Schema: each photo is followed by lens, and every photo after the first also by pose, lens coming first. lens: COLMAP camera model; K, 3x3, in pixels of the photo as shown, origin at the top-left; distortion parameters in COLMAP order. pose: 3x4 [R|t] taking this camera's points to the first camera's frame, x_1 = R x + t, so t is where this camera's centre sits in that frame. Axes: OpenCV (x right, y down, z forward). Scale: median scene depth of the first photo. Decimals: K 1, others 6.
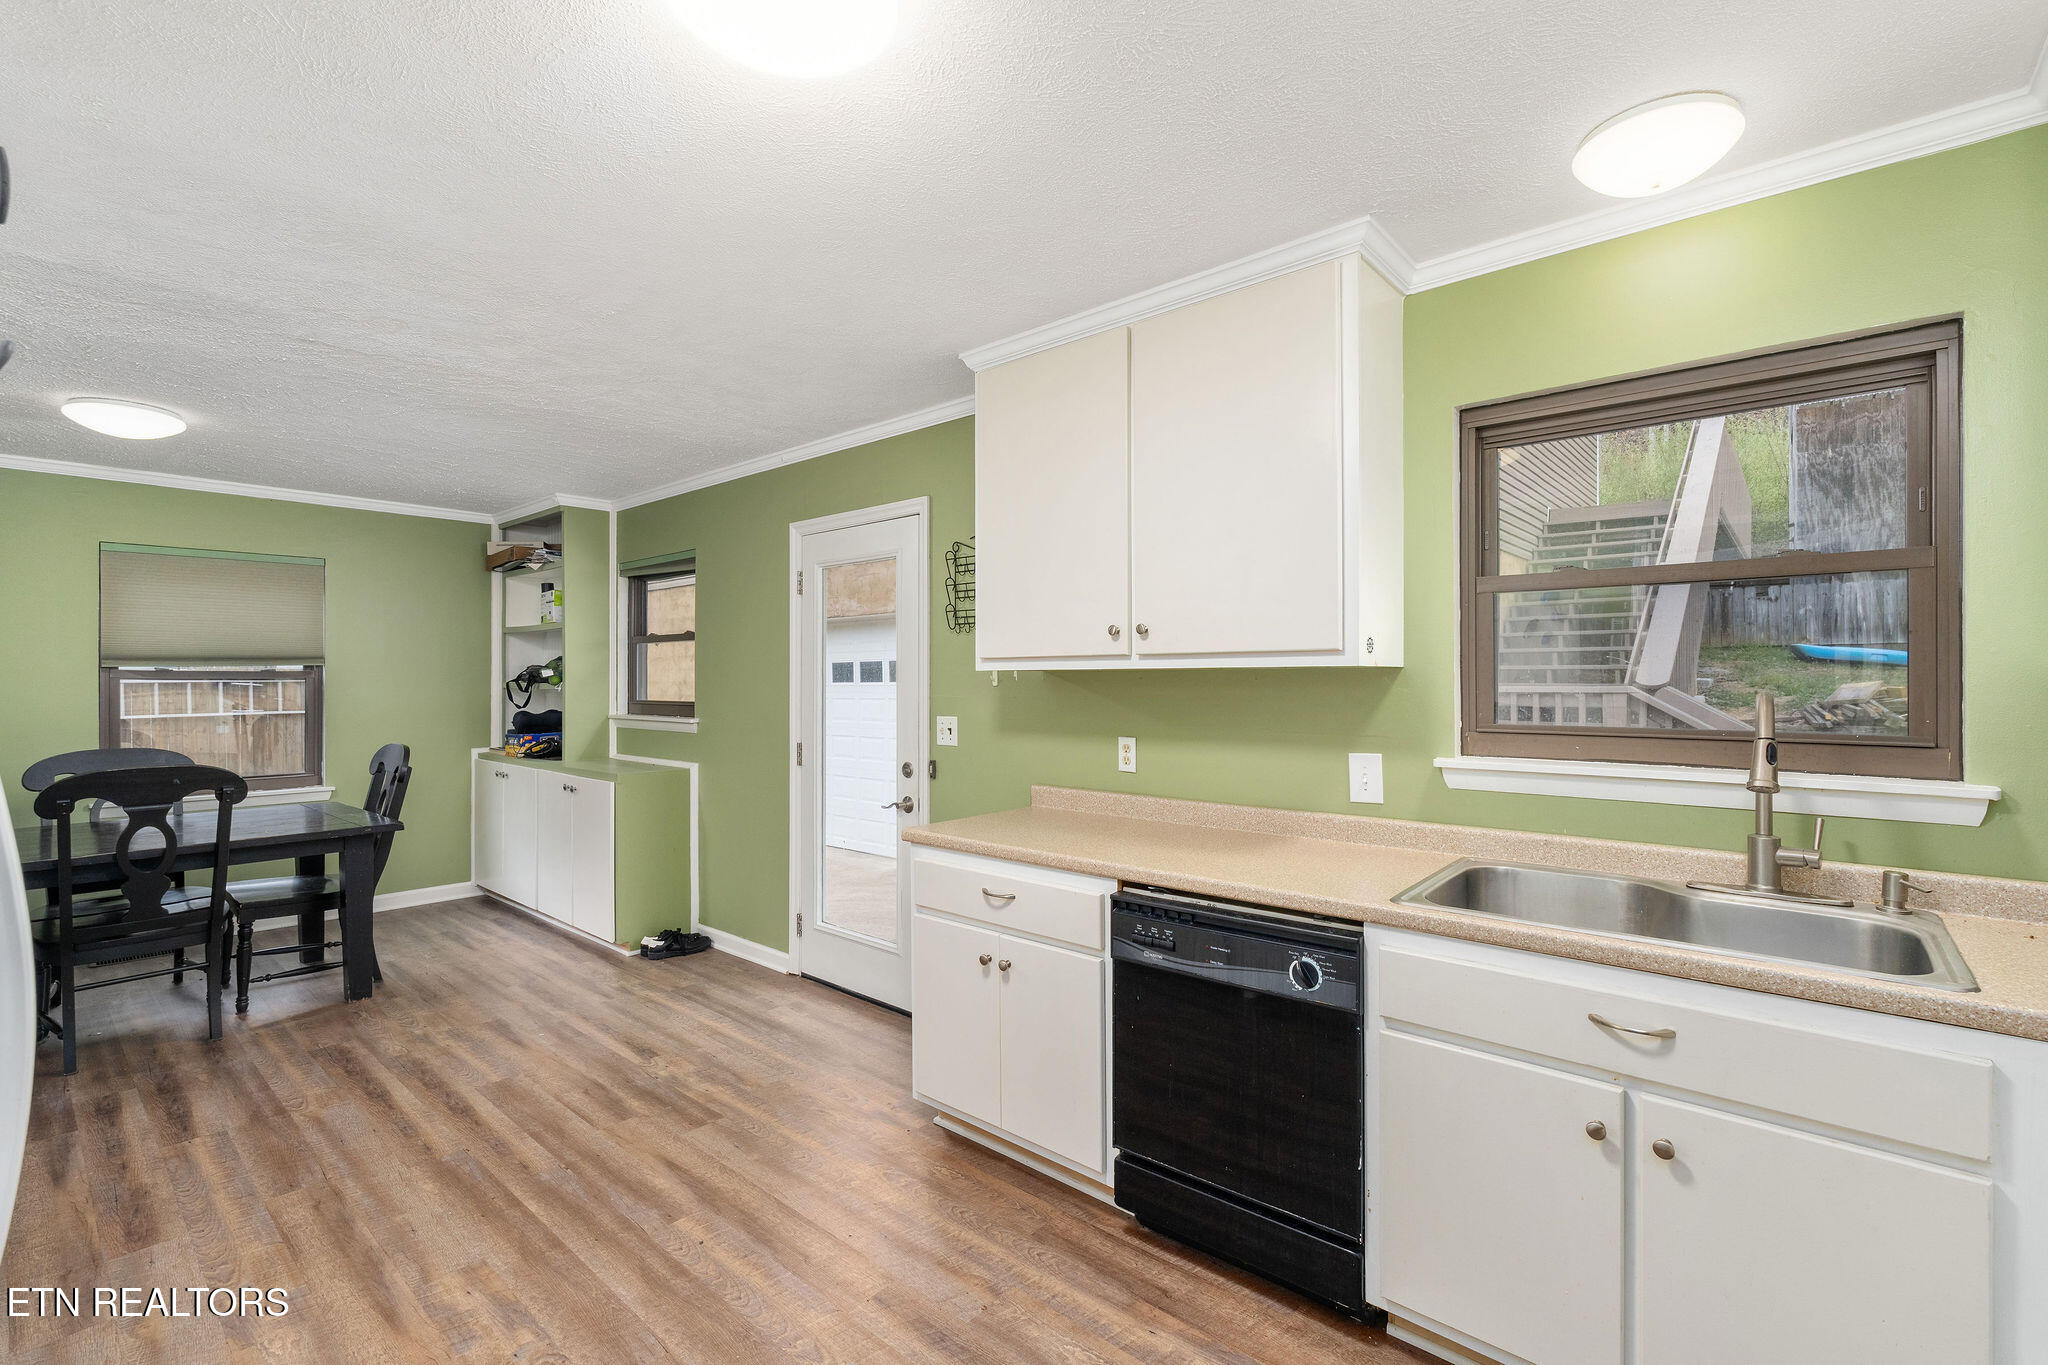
lens RADIAL K [[912.3, 0, 1041.4], [0, 912.3, 669.4], [0, 0, 1]] dist [-0.008115, 0.001912]
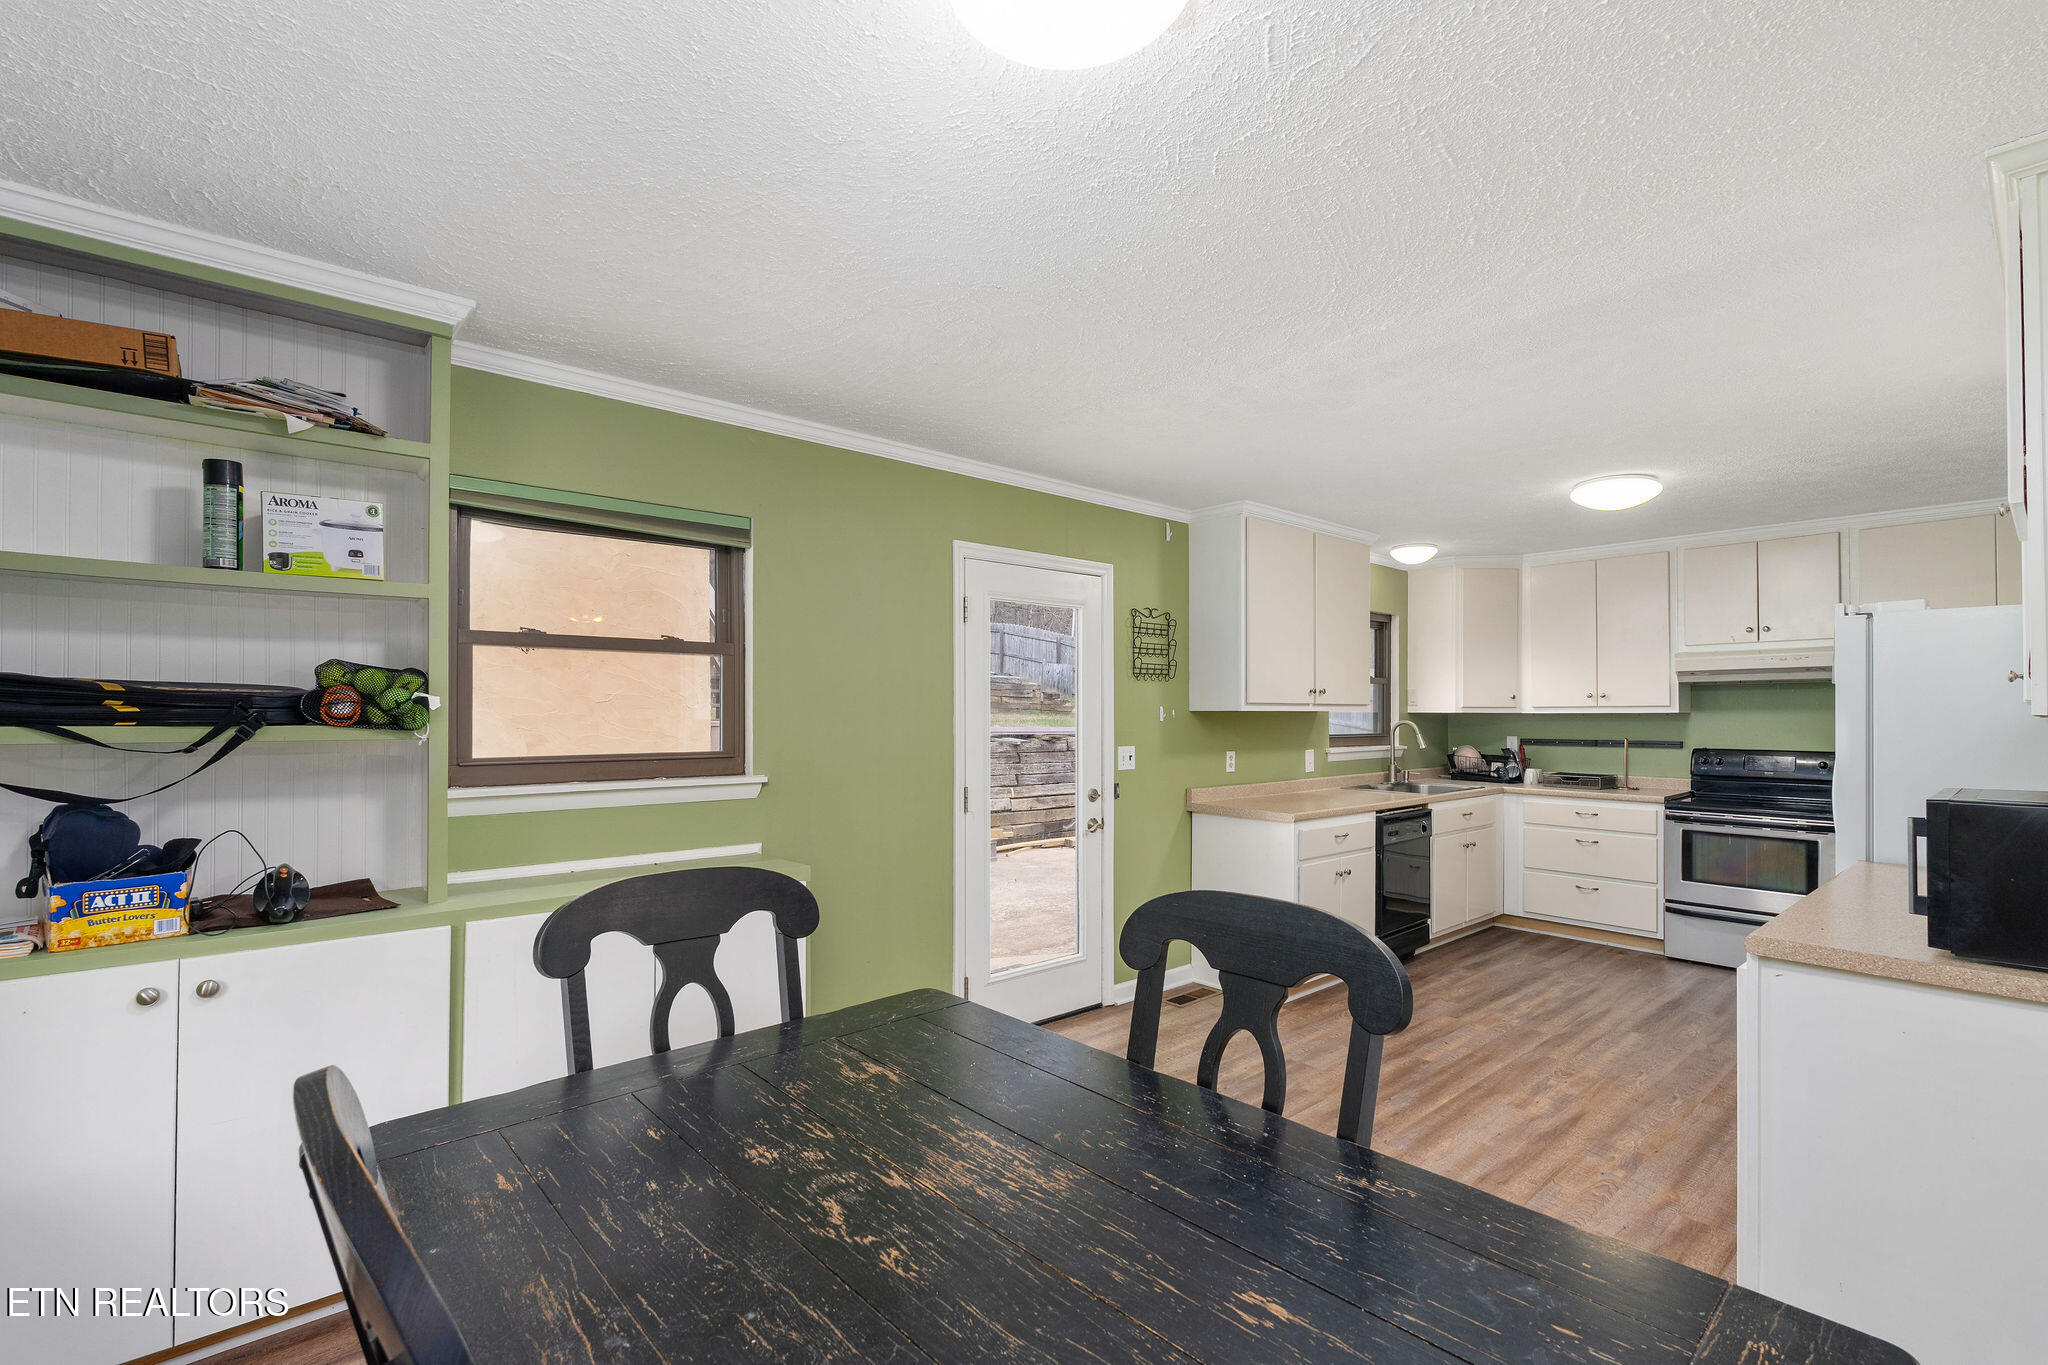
lens RADIAL K [[912.3, 0, 1018.9], [0, 912.3, 704.3], [0, 0, 1]] dist [-0.008115, 0.001912]
pose [[0.140150, 0.013847, 0.990033, -1.760644], [-0.009123, 0.999878, -0.012693, 0.014836], [-0.990088, -0.007254, 0.140259, 1.263052]]
